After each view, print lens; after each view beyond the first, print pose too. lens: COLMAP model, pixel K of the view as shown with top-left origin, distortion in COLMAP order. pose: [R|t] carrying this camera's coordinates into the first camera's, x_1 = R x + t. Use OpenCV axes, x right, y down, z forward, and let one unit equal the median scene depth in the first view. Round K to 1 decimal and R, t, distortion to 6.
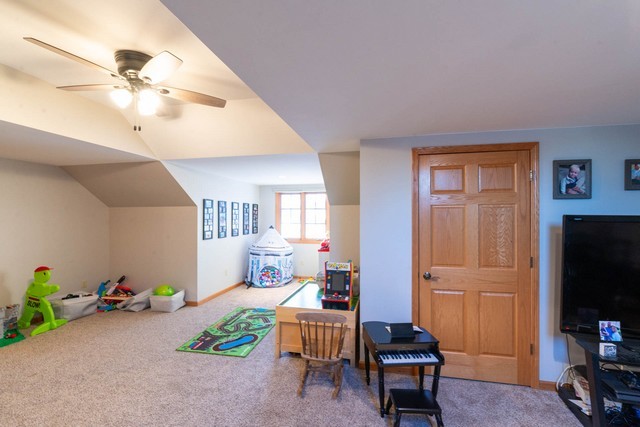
lens RADIAL K [[284.5, 0, 320.0], [0, 284.5, 213.5], [0, 0, 1]] dist [0.001114, 0.000107]
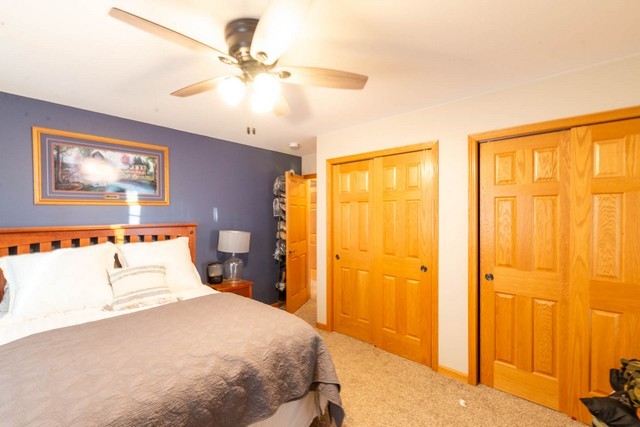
lens RADIAL K [[283.4, 0, 320.0], [0, 283.4, 213.5], [0, 0, 1]] dist [-0.000804, -0.000100]
pose [[0.873512, 0.001593, -0.486799, 0.411202], [0.003030, 0.999957, 0.008710, 0.013024], [0.486793, -0.009083, 0.873470, -0.046958]]
